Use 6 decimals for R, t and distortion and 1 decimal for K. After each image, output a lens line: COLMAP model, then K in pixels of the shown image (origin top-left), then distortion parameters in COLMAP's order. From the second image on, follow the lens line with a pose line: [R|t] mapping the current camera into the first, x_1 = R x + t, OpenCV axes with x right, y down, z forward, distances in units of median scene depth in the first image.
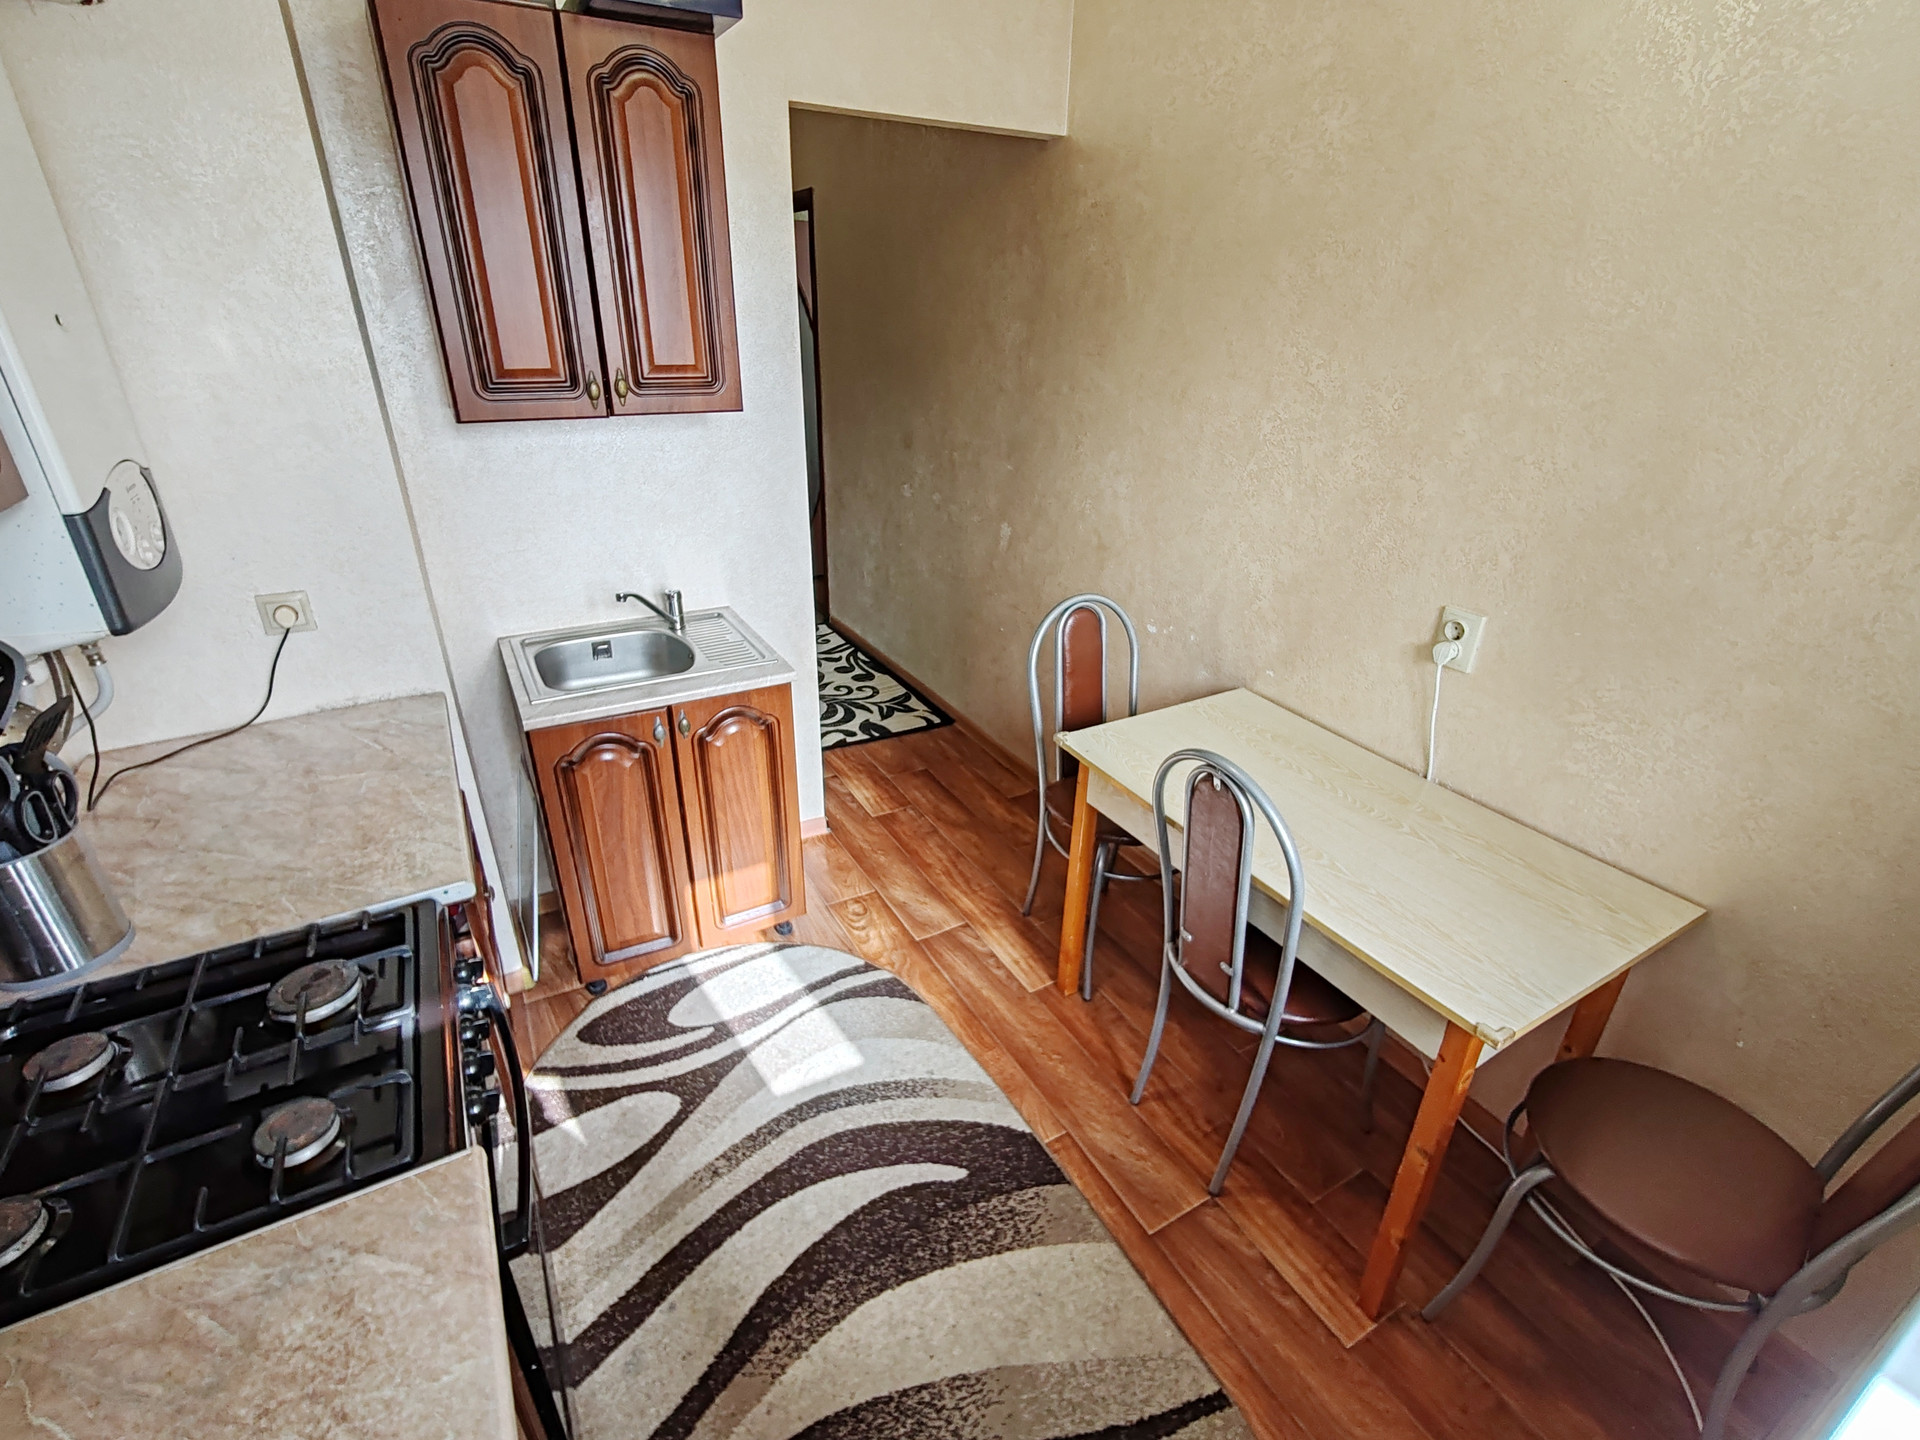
lens RADIAL K [[867.1, 0, 954.6], [0, 867.1, 723.3], [0, 0, 1]] dist [-0.009684, 0.001137]
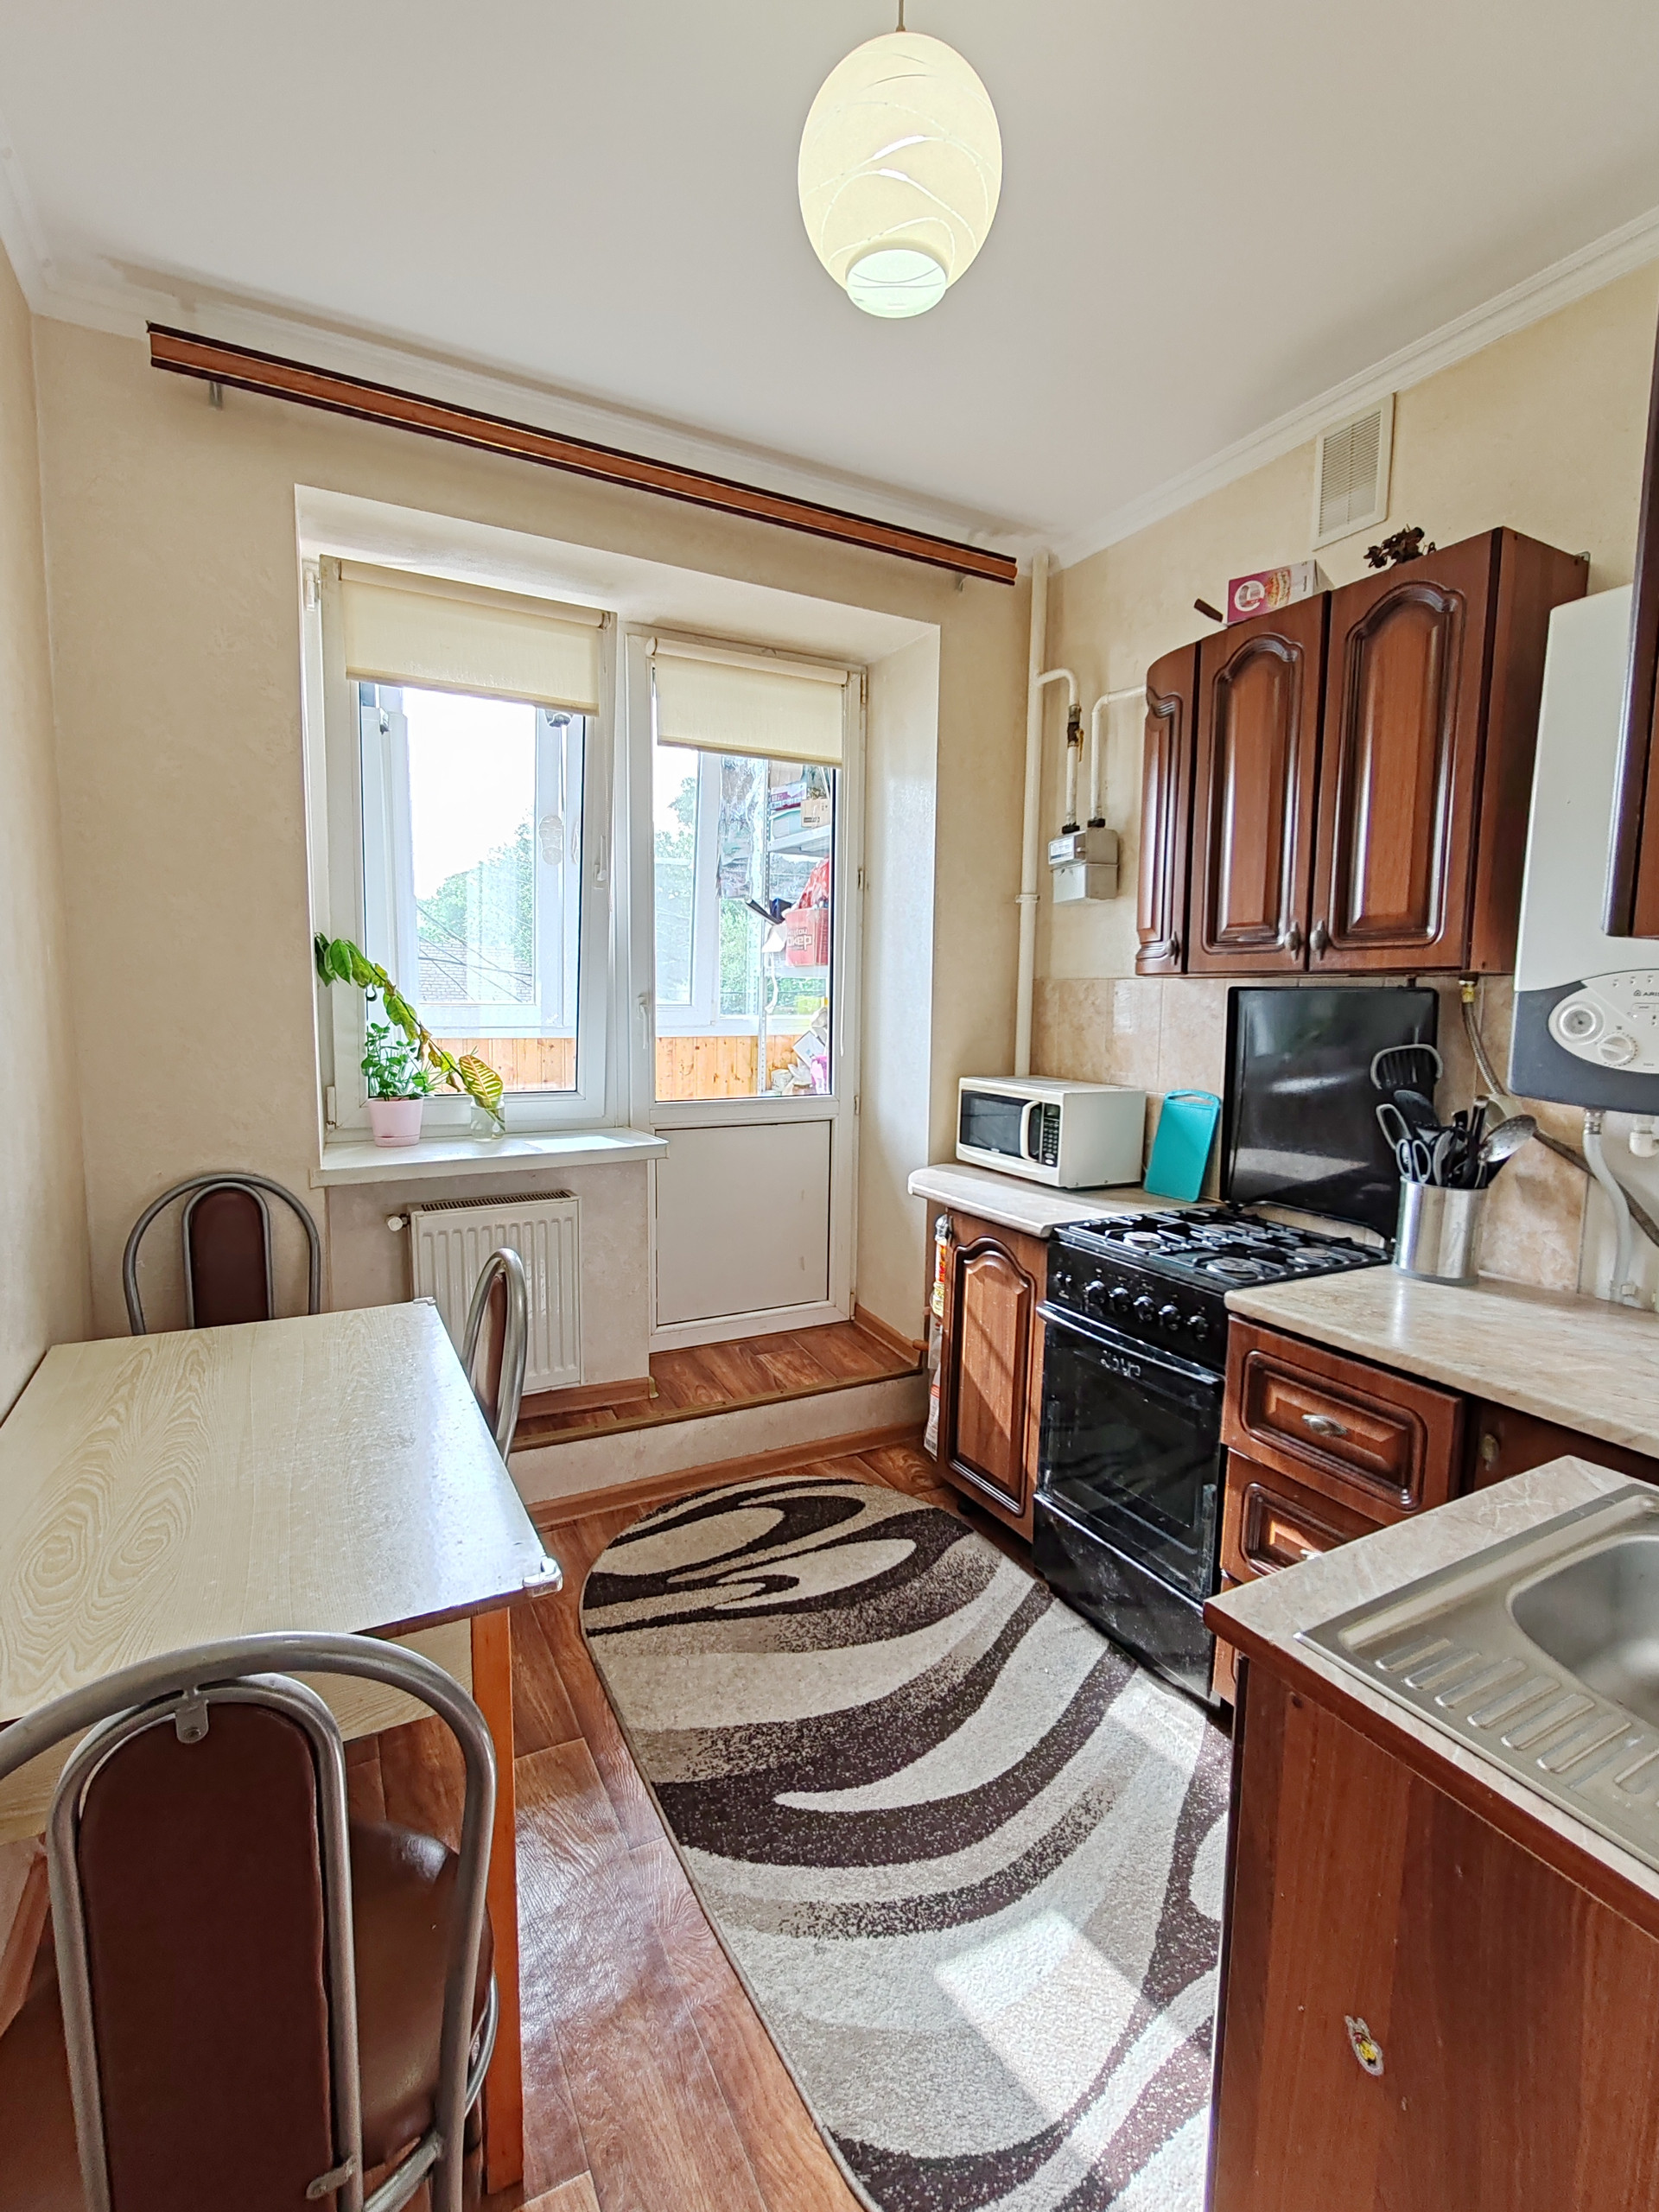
lens RADIAL K [[999.0, 0, 825.9], [0, 999.0, 1095.4], [0, 0, 1]] dist [-0.009684, 0.001137]
pose [[-0.999091, -0.037965, 0.019404, -0.025980], [-0.022078, 0.850007, 0.526308, -0.526648], [-0.036475, 0.525401, -0.850072, 1.442502]]
